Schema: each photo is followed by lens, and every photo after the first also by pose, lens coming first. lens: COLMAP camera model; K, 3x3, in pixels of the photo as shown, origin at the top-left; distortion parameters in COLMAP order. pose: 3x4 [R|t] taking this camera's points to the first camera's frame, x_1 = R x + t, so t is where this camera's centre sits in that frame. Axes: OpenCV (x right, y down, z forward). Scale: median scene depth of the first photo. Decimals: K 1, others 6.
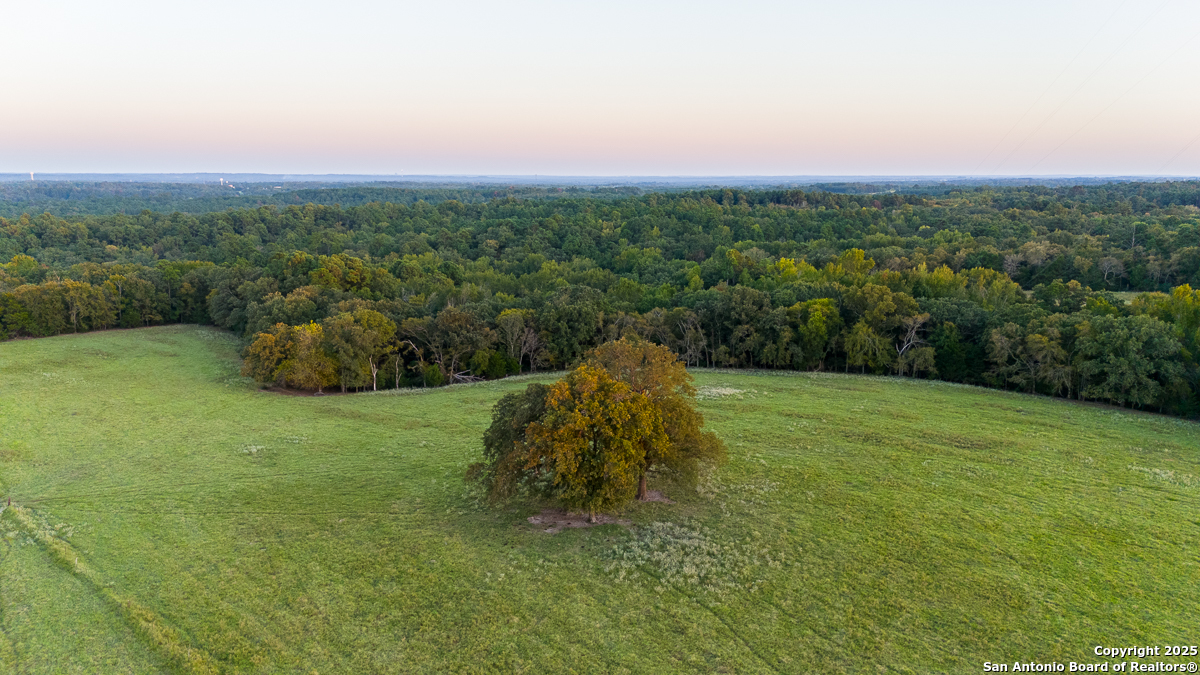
lens RADIAL K [[884.8, 0, 595.6], [0, 884.8, 339.0], [0, 0, 1]] dist [0.067267, -0.015110]
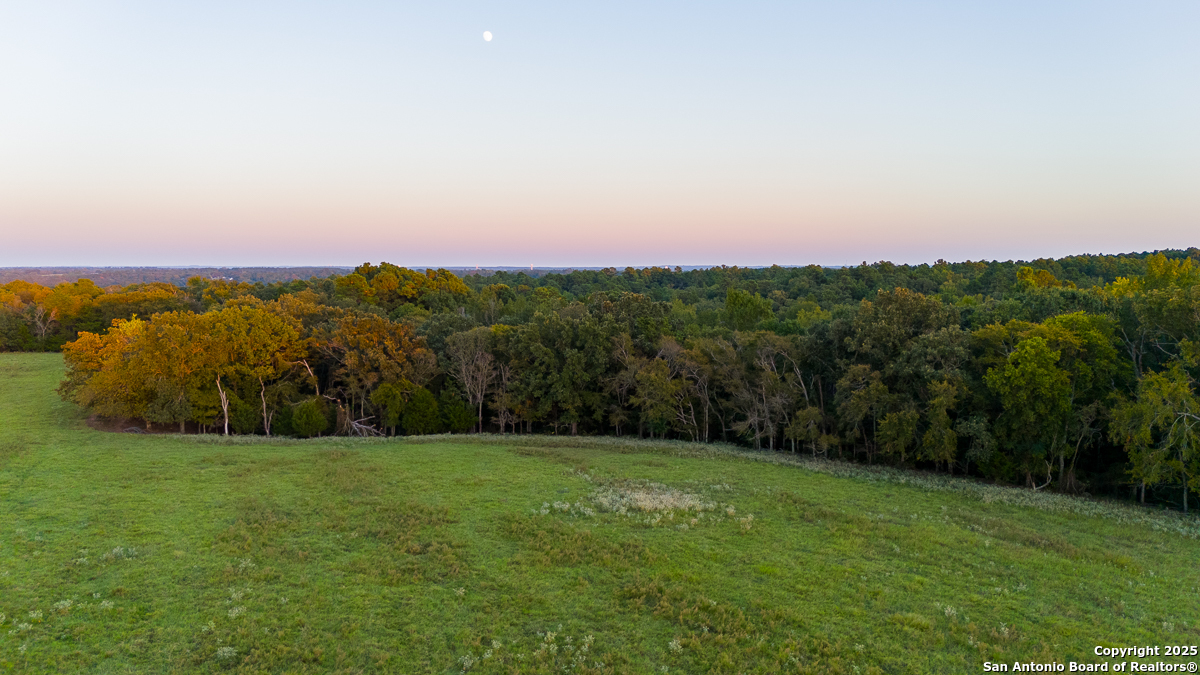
lens RADIAL K [[884.8, 0, 599.7], [0, 884.8, 337.4], [0, 0, 1]] dist [0.067267, -0.015110]
pose [[0.882650, 0.037541, -0.468528, 0.245665], [-0.085889, 0.992904, -0.082249, 0.017906], [0.462116, 0.112839, 0.879611, 0.512851]]
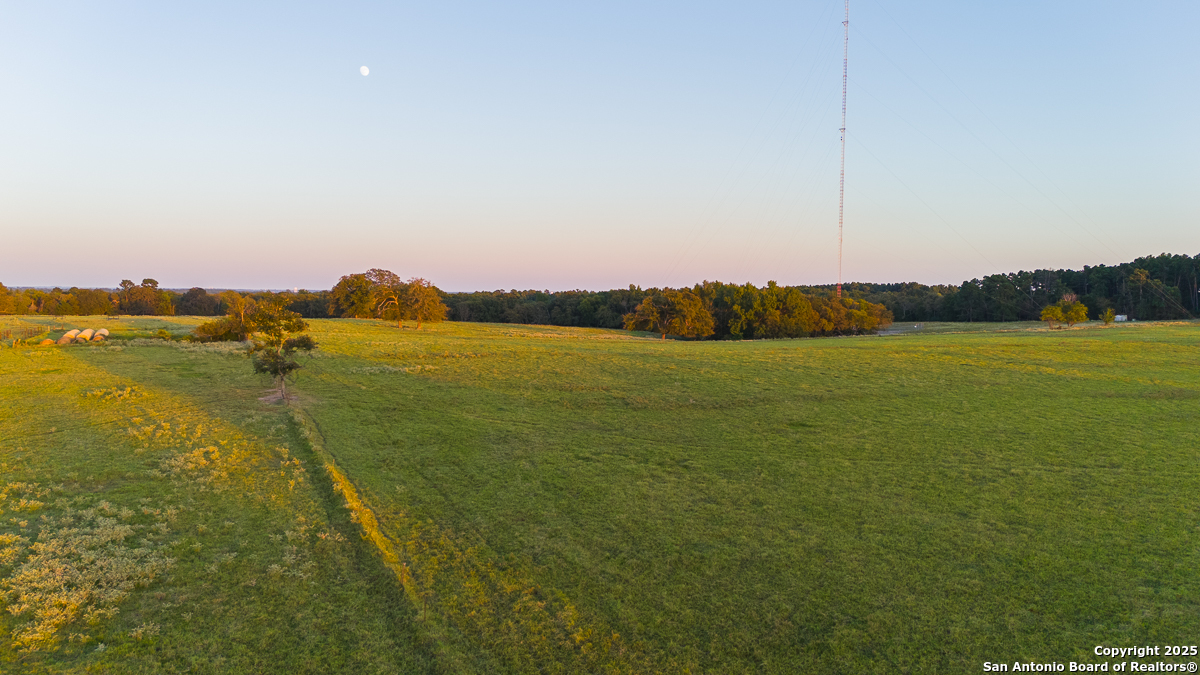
lens RADIAL K [[884.8, 0, 599.6], [0, 884.8, 336.5], [0, 0, 1]] dist [0.067267, -0.015110]
pose [[0.934016, 0.025806, -0.356299, 0.932602], [-0.074387, 0.989574, -0.123329, 0.280274], [0.349401, 0.141695, 0.926197, -0.799189]]
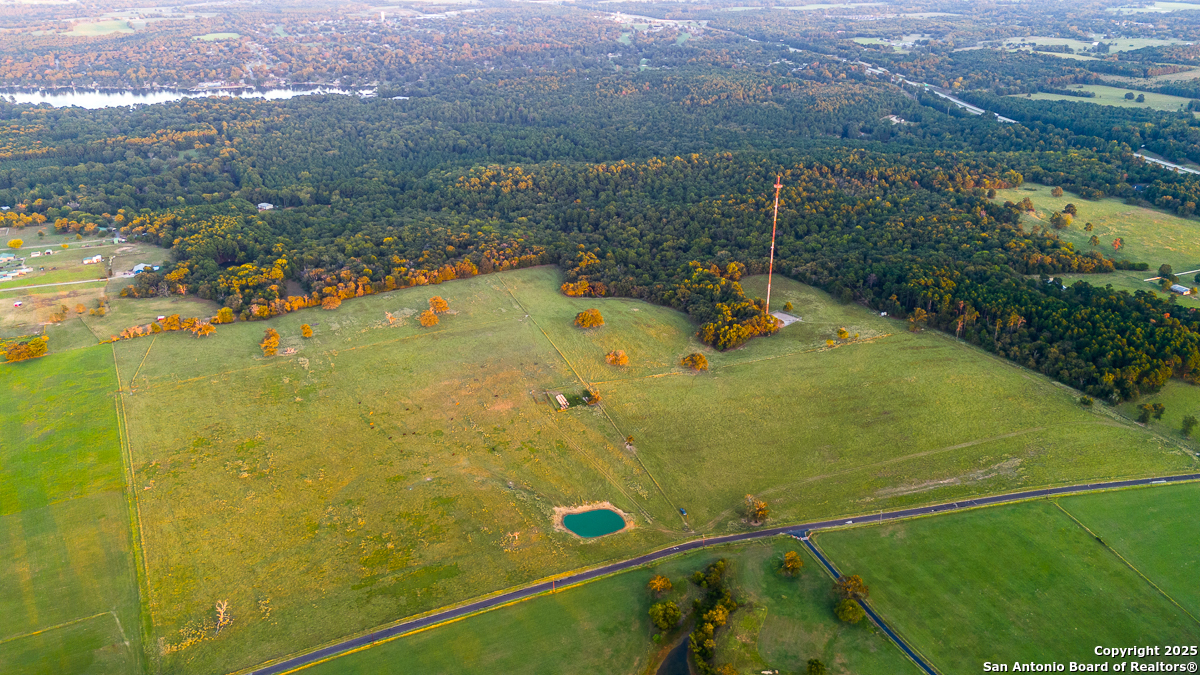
lens RADIAL K [[884.8, 0, 605.2], [0, 884.8, 338.6], [0, 0, 1]] dist [0.067267, -0.015110]
pose [[0.911806, 0.168628, -0.374399, 1.674924], [-0.072164, 0.963402, 0.258165, -0.954320], [0.404230, -0.208379, 0.890605, -3.264047]]
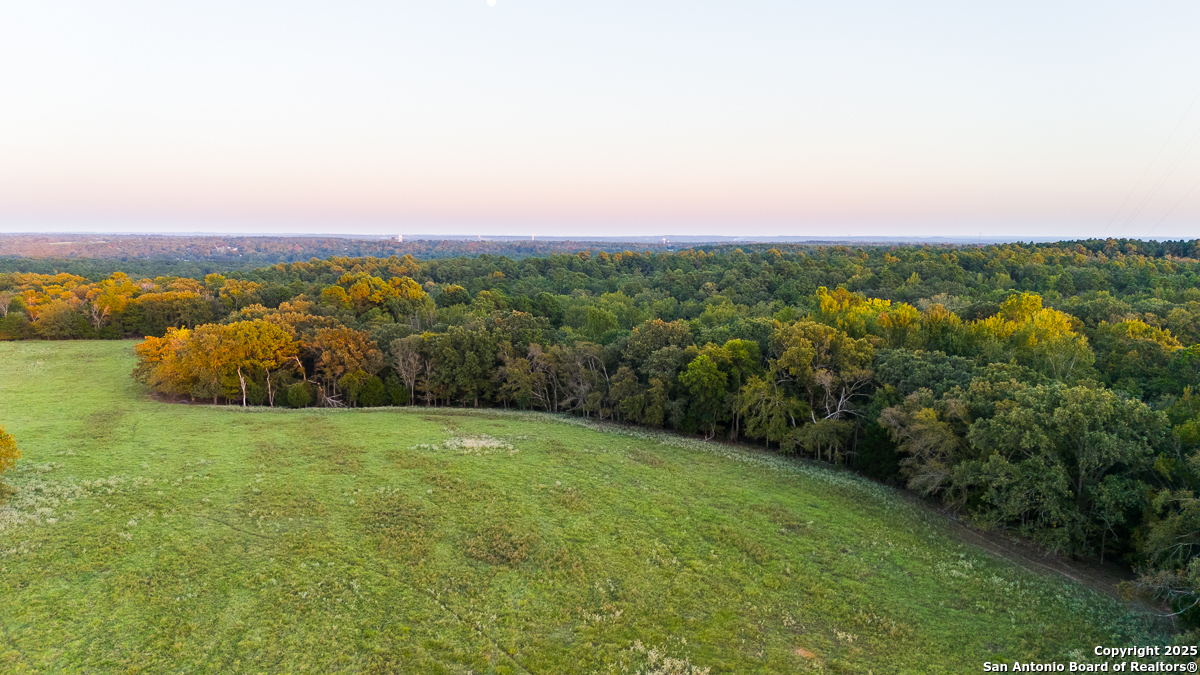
lens RADIAL K [[884.8, 0, 598.0], [0, 884.8, 339.4], [0, 0, 1]] dist [0.067267, -0.015110]
pose [[0.879443, 0.059828, -0.472230, 0.471575], [-0.091867, 0.994751, -0.045058, -0.002887], [0.467055, 0.083009, 0.880323, 0.308582]]
